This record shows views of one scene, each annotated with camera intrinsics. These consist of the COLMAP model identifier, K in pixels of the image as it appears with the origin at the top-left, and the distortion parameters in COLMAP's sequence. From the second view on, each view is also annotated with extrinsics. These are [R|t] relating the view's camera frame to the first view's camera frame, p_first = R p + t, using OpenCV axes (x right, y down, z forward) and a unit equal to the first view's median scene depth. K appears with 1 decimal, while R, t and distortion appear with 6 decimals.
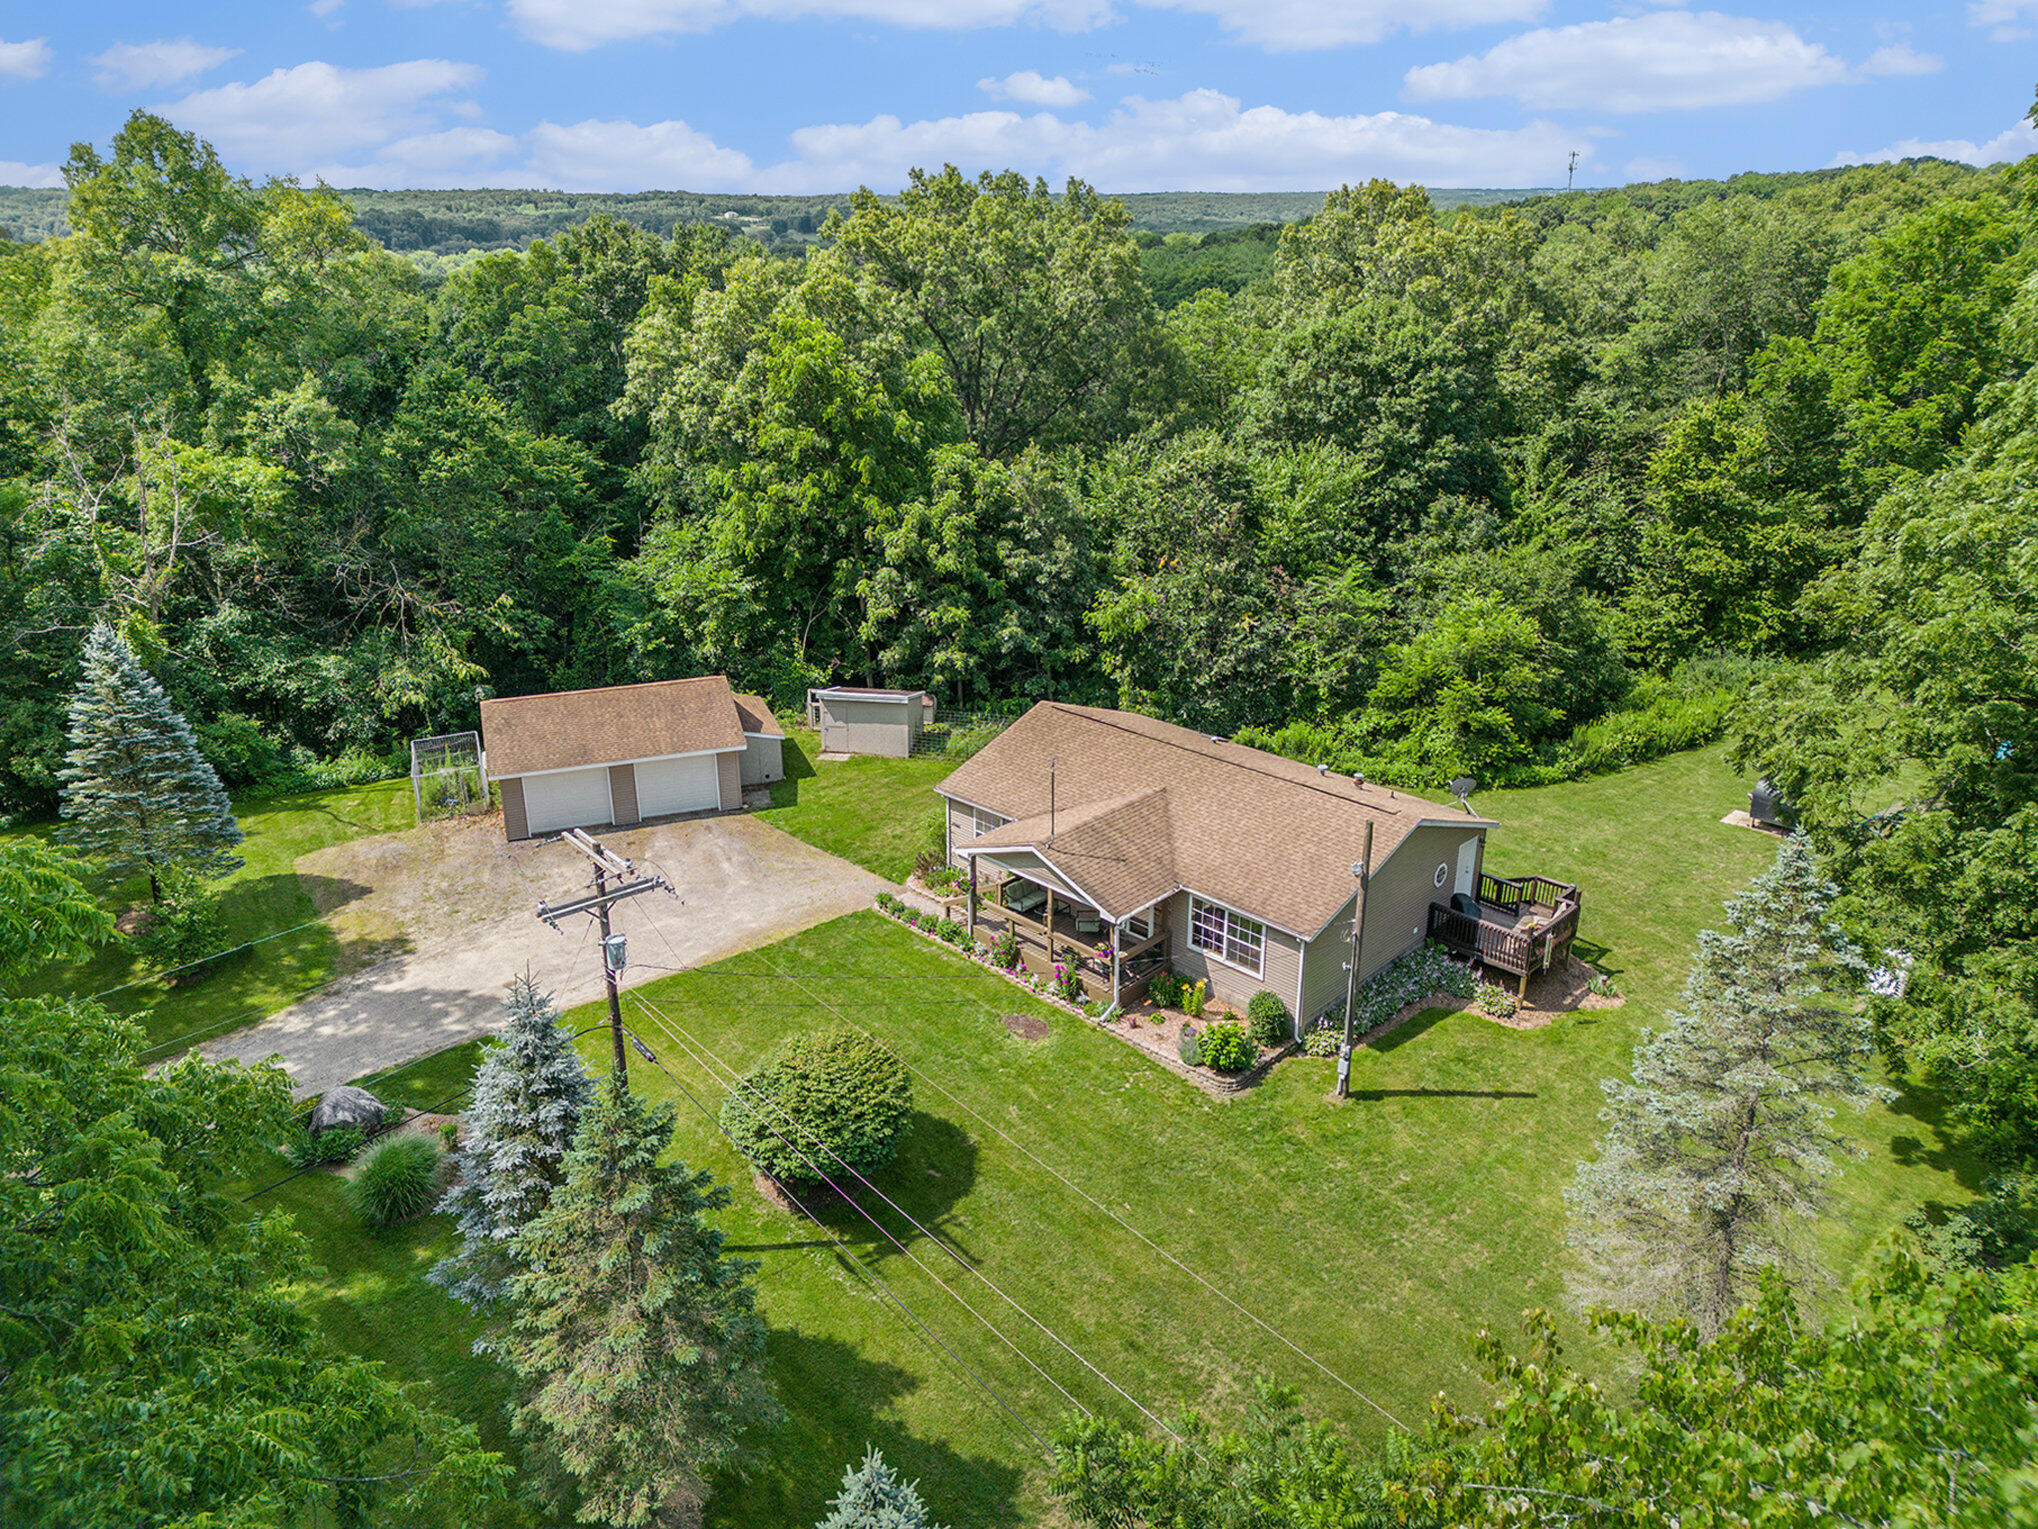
lens RADIAL K [[1424.8, 0, 1019.2], [0, 1424.8, 724.6], [0, 0, 1]] dist [0.074276, -0.110498]
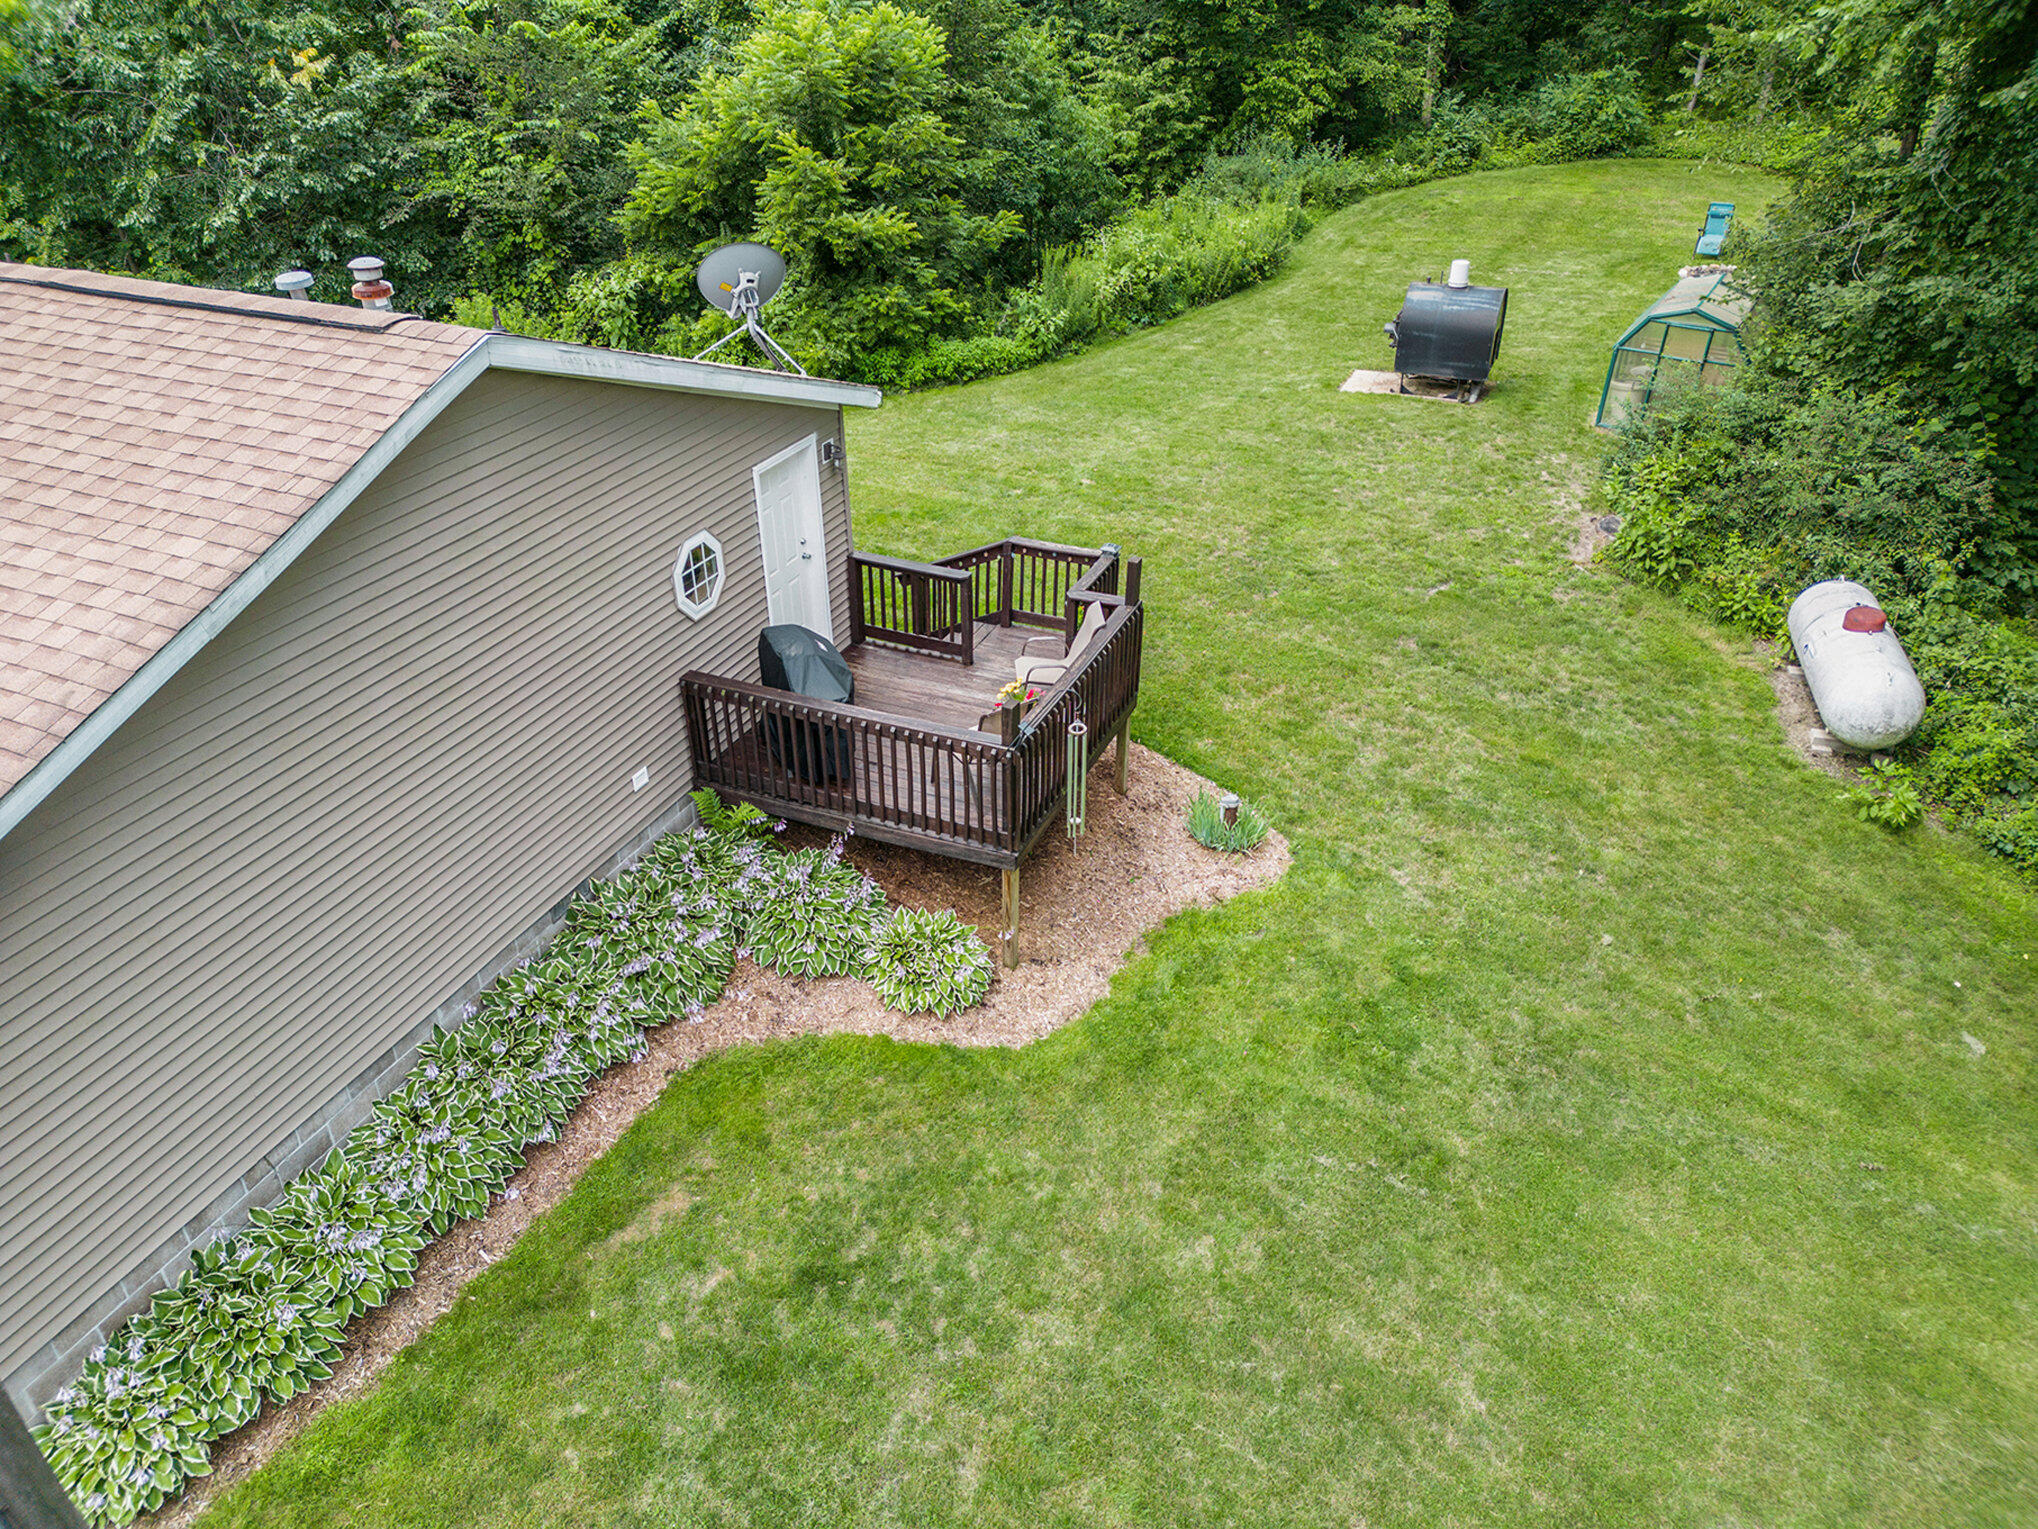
lens RADIAL K [[1417.4, 0, 1019.0], [0, 1417.4, 764.5], [0, 0, 1]] dist [0.053239, -0.096951]
pose [[0.927538, -0.196155, 0.318113, 0.196700], [0.130252, 0.967490, 0.216790, 0.067743], [-0.350296, -0.159646, 0.922933, 0.545231]]
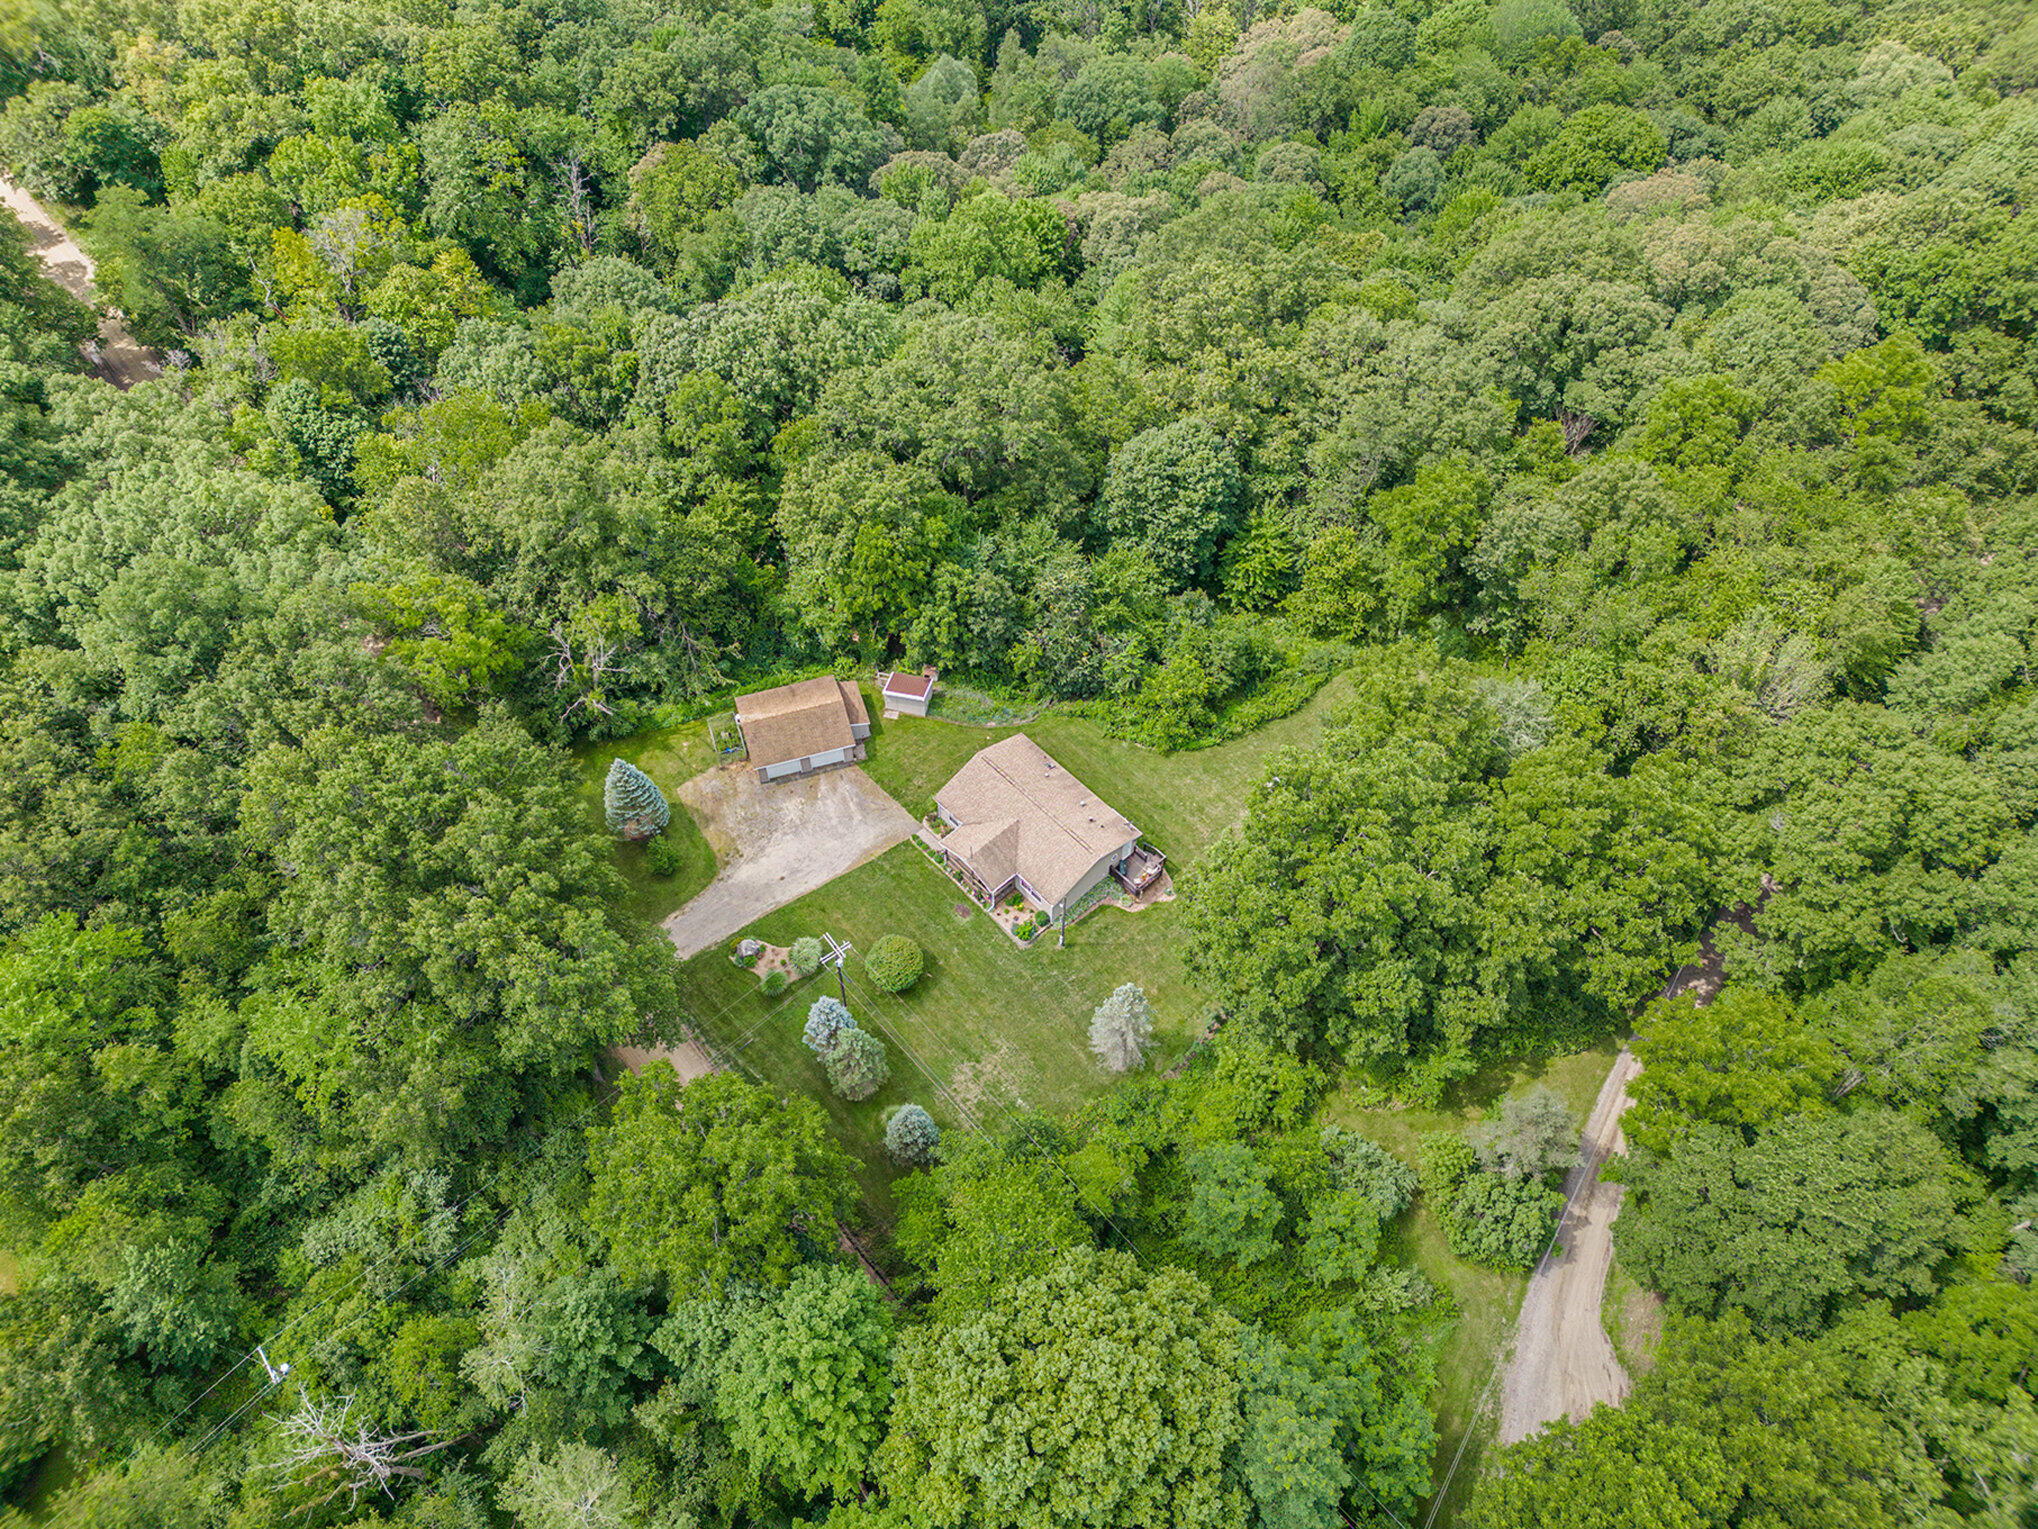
lens RADIAL K [[1424.8, 0, 1019.2], [0, 1424.8, 724.6], [0, 0, 1]] dist [0.074276, -0.110498]
pose [[0.998989, 0.036796, -0.025809, 0.131561], [-0.018459, 0.859472, 0.510850, -1.164178], [0.040980, -0.509858, 0.859282, -0.950055]]
